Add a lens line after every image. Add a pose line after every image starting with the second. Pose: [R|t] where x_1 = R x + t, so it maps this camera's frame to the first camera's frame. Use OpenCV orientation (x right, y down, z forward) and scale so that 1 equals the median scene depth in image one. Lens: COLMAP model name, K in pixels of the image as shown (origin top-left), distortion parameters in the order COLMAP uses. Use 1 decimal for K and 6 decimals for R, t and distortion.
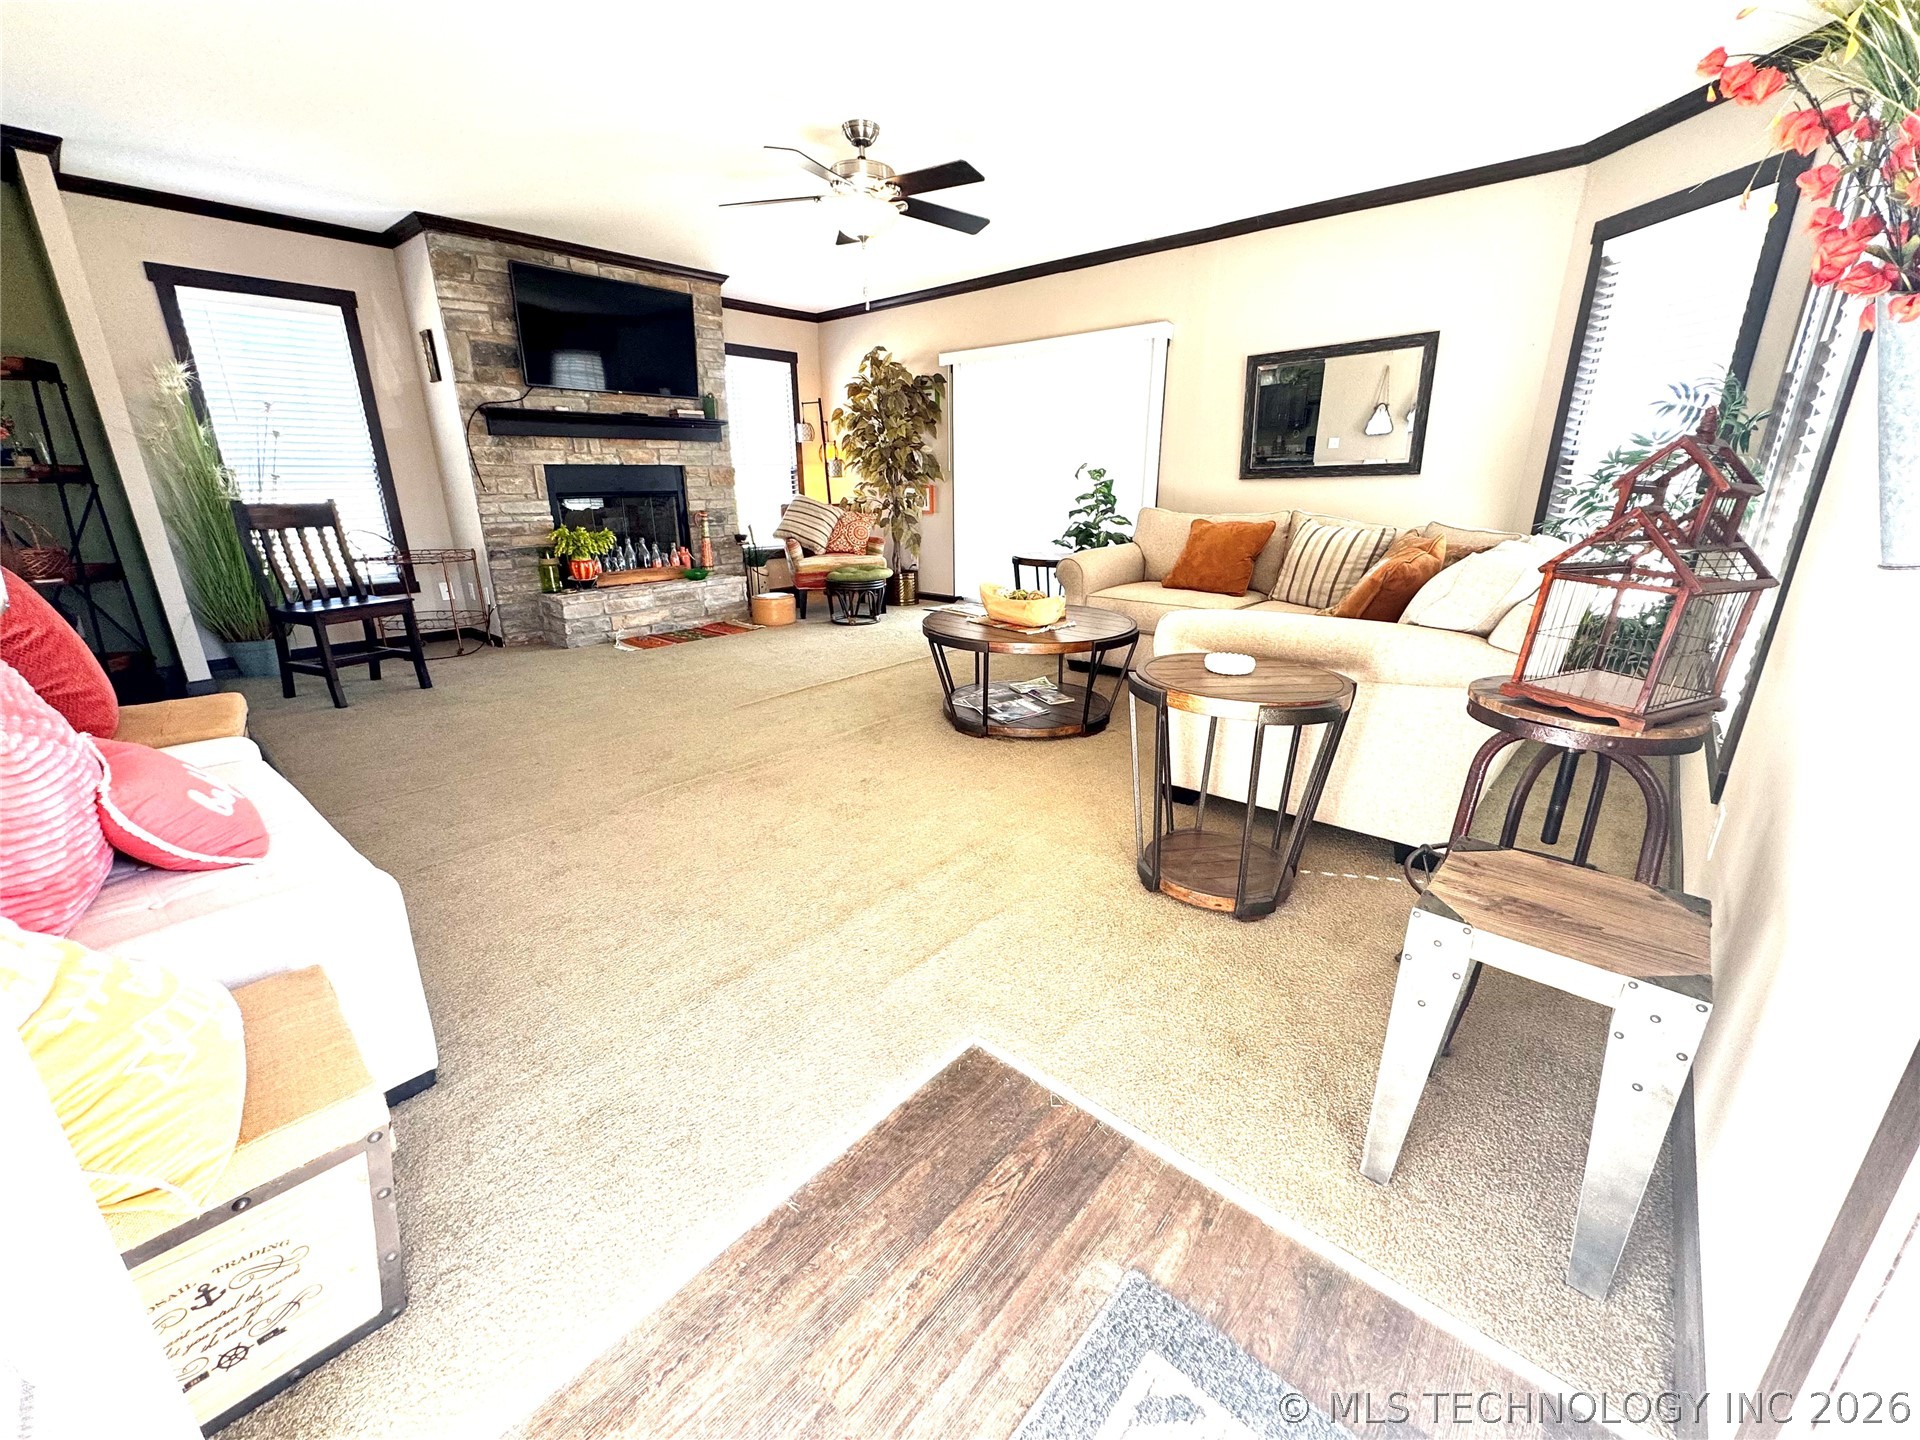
lens RADIAL K [[762.0, 0, 962.2], [0, 762.0, 718.2], [0, 0, 1]] dist [-0.000193, -0.000387]
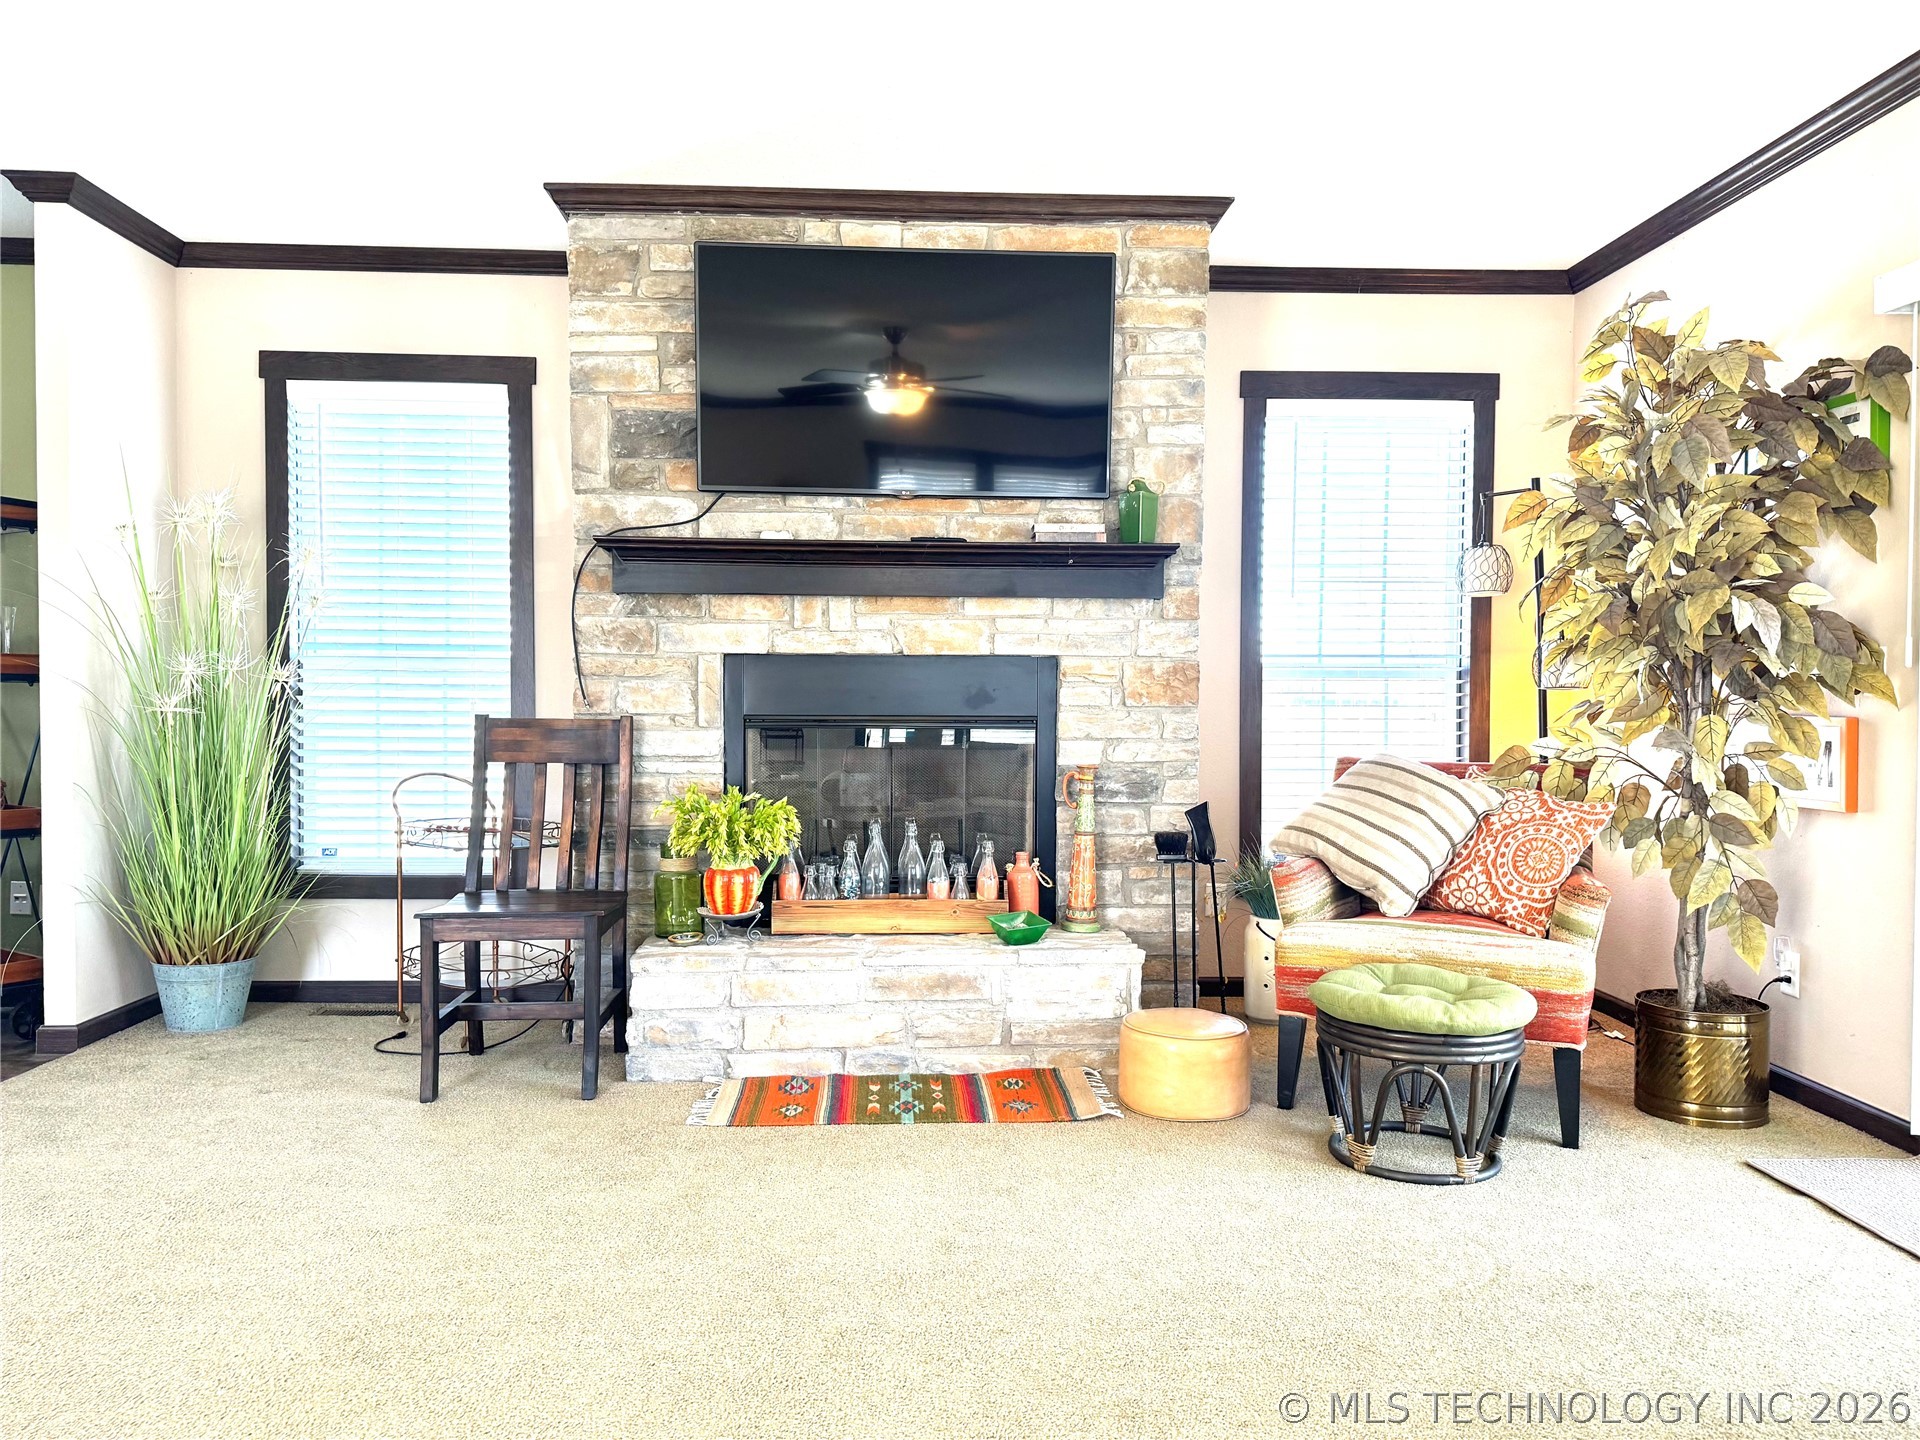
lens RADIAL K [[1334.8, 0, 975.0], [0, 1334.8, 737.0], [0, 0, 1]] dist [0.042714, -0.017359]
pose [[0.700277, 0.033601, -0.713081, 0.110248], [-0.225040, 0.958351, -0.175841, -0.165114], [0.677473, 0.283609, 0.678672, 0.529966]]
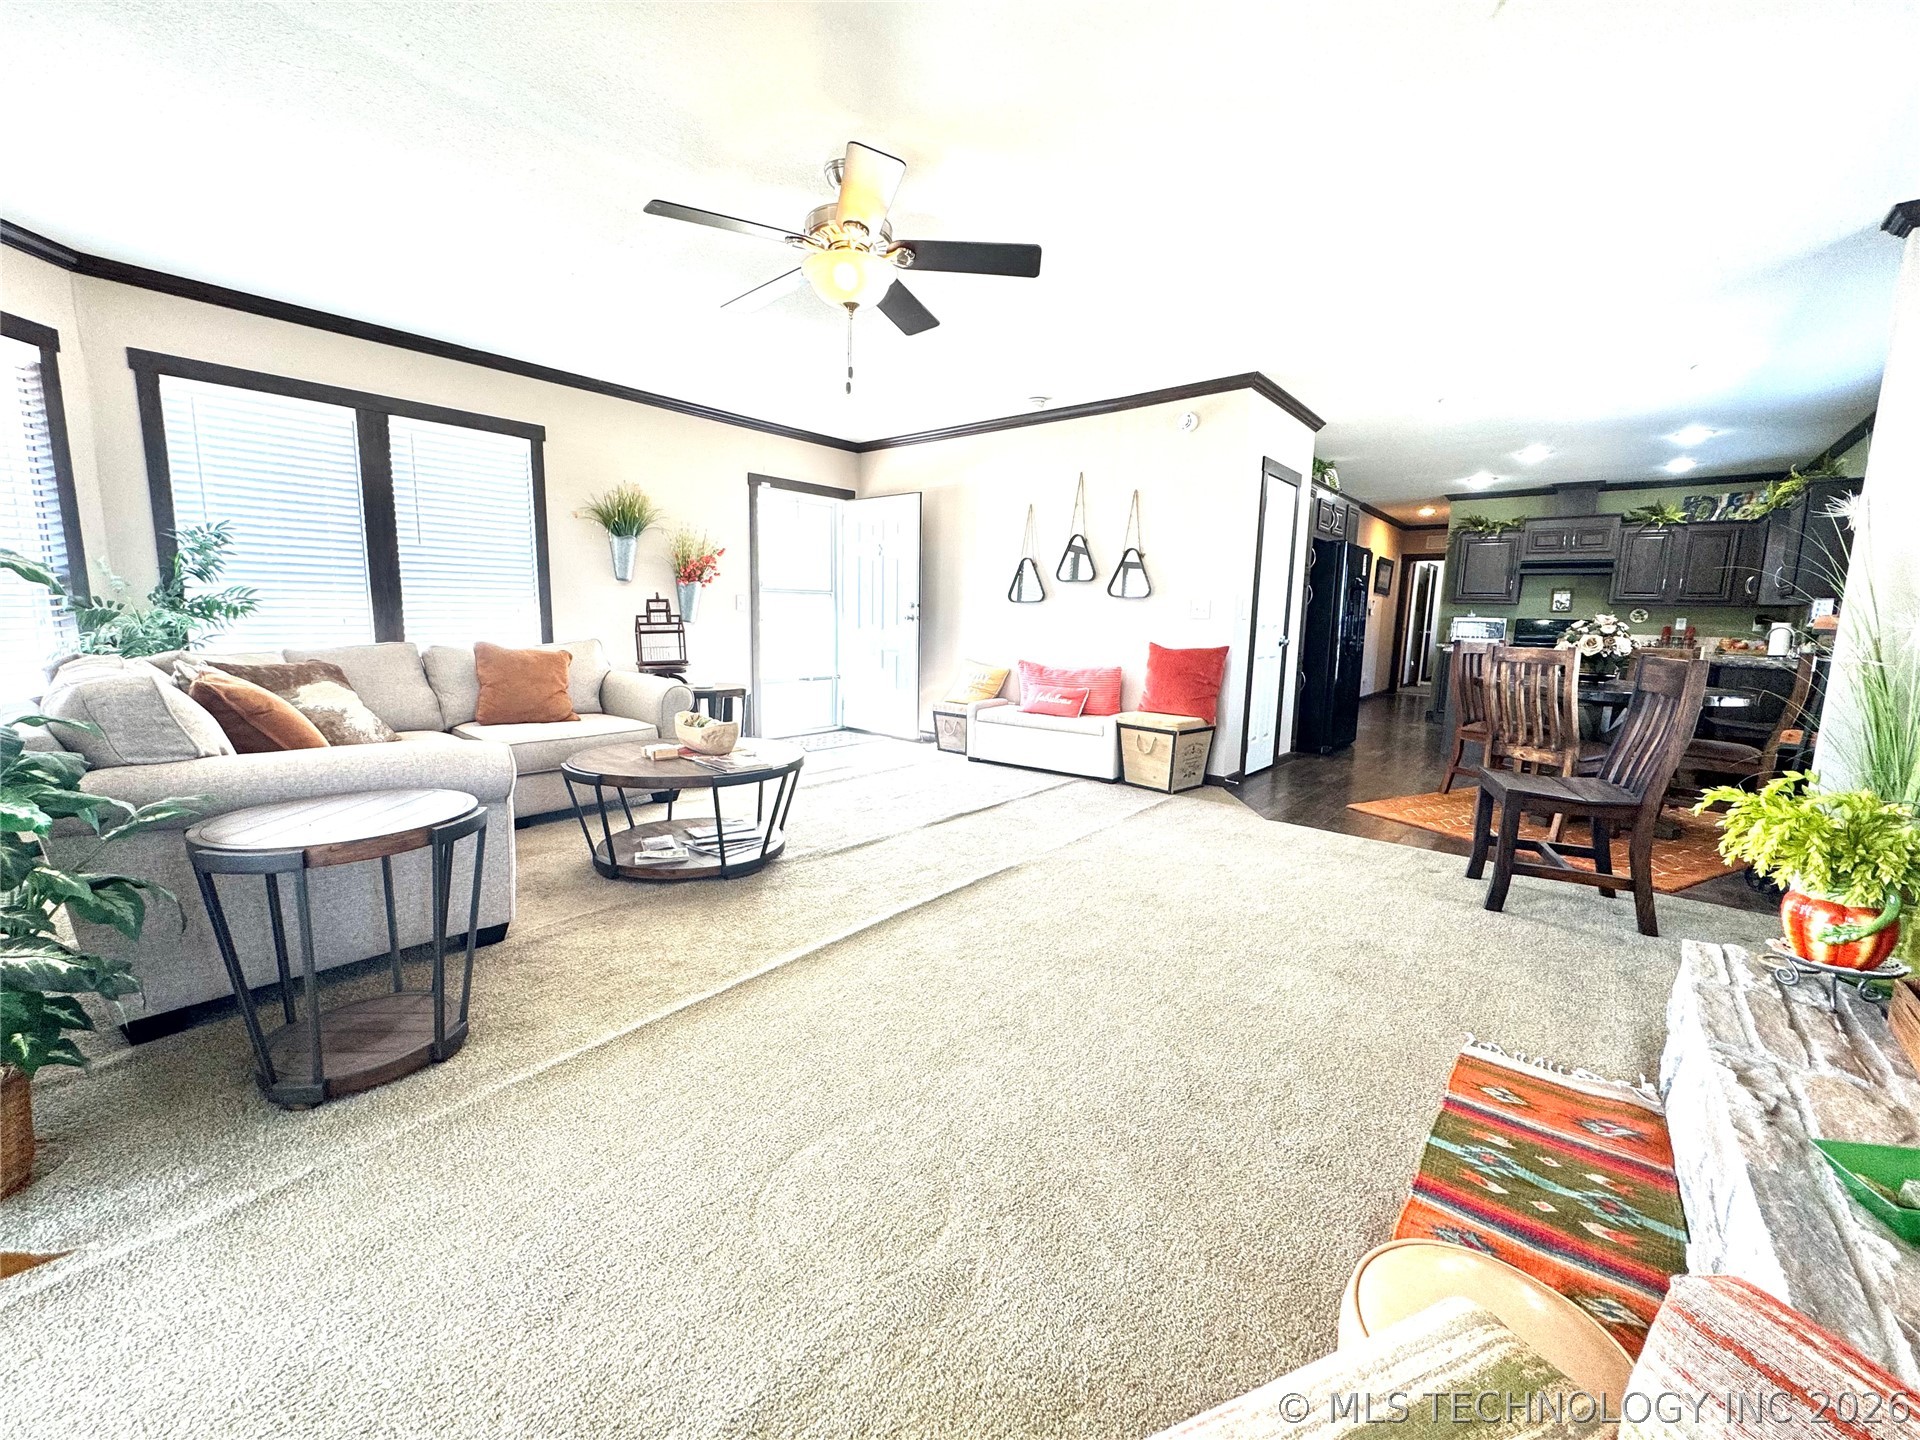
lens RADIAL K [[762.0, 0, 960.2], [0, 762.0, 720.1], [0, 0, 1]] dist [-0.000193, -0.000387]
pose [[-0.999491, -0.015031, -0.028150, -0.135957], [-0.025808, 0.899586, 0.435981, -0.365982], [0.018770, 0.436485, -0.899516, 1.147047]]
